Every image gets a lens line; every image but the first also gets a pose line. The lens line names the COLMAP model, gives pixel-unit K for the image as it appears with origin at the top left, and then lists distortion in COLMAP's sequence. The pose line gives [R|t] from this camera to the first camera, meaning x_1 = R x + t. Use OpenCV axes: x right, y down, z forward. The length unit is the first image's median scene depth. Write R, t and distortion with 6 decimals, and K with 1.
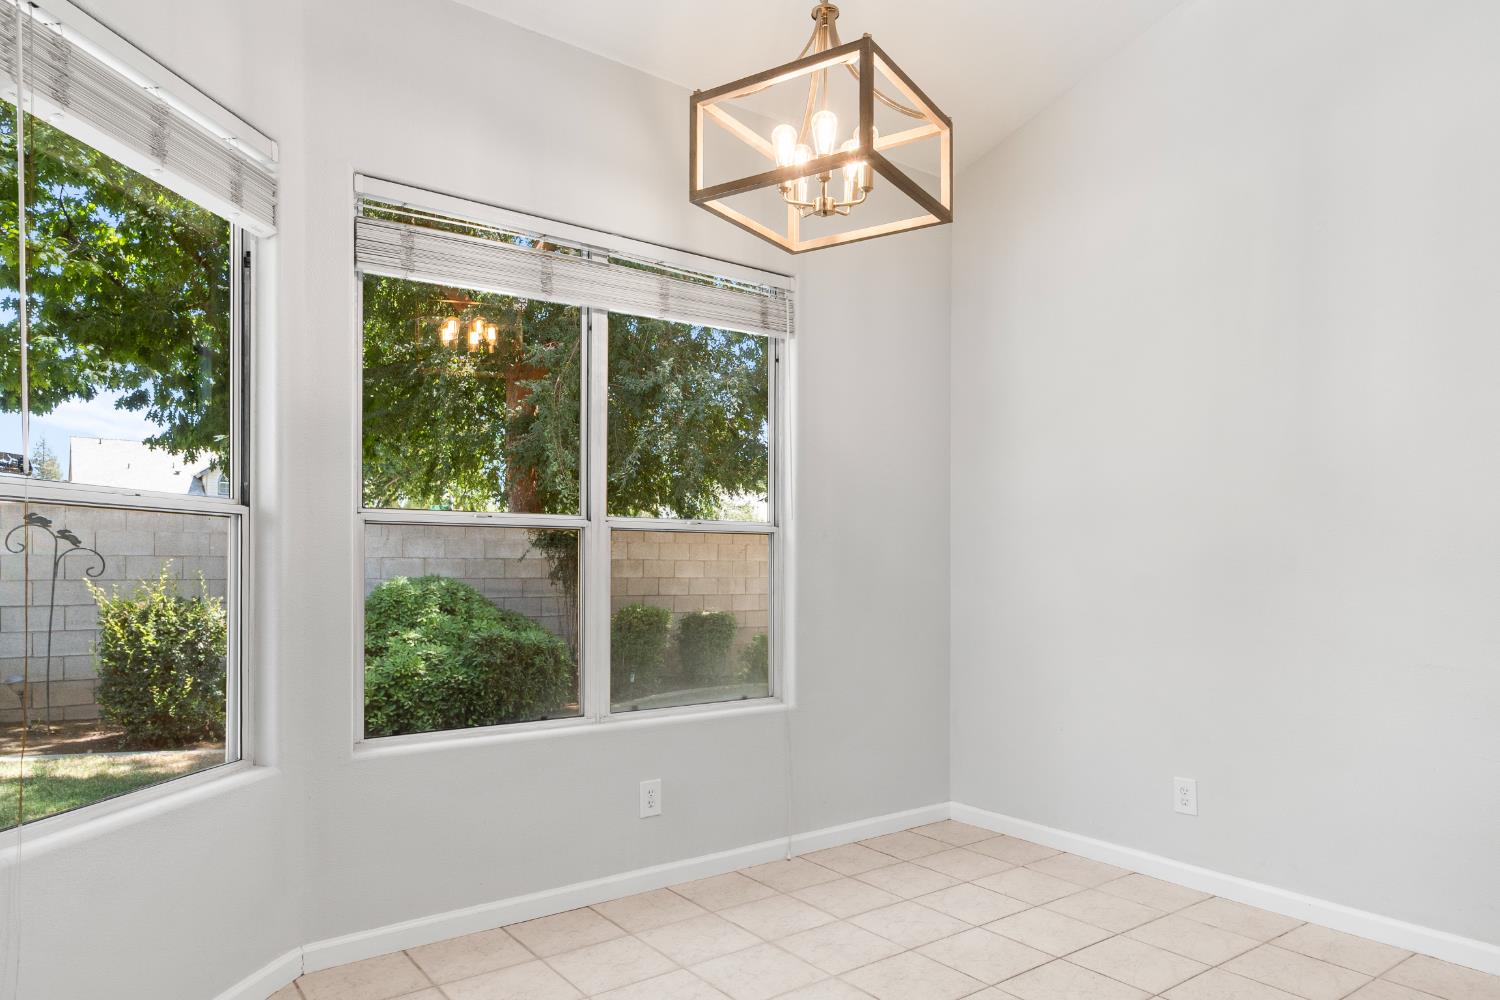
lens RADIAL K [[952.0, 0, 749.9], [0, 952.0, 556.1], [0, 0, 1]] dist [-0.005496, 0.000456]
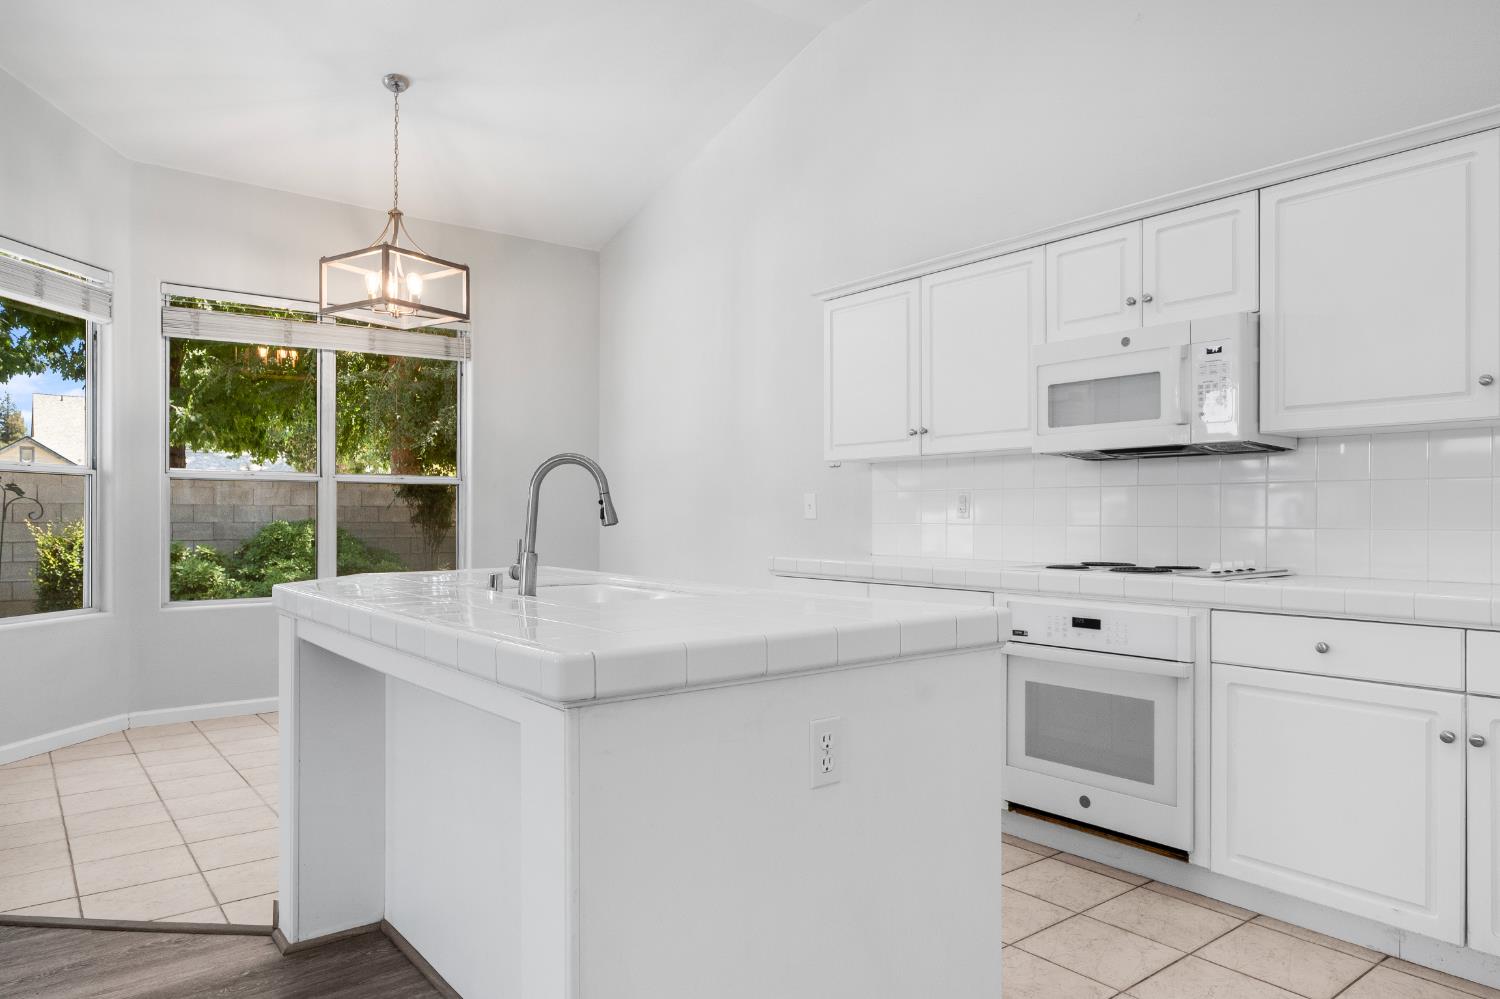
lens RADIAL K [[954.5, 0, 743.4], [0, 954.5, 506.0], [0, 0, 1]] dist [-0.000726, 0.001927]
pose [[0.999875, -0.001986, 0.015711, 0.534875], [0.002041, 0.999992, -0.003464, 0.020029], [-0.015704, 0.003496, 0.999871, -0.666370]]
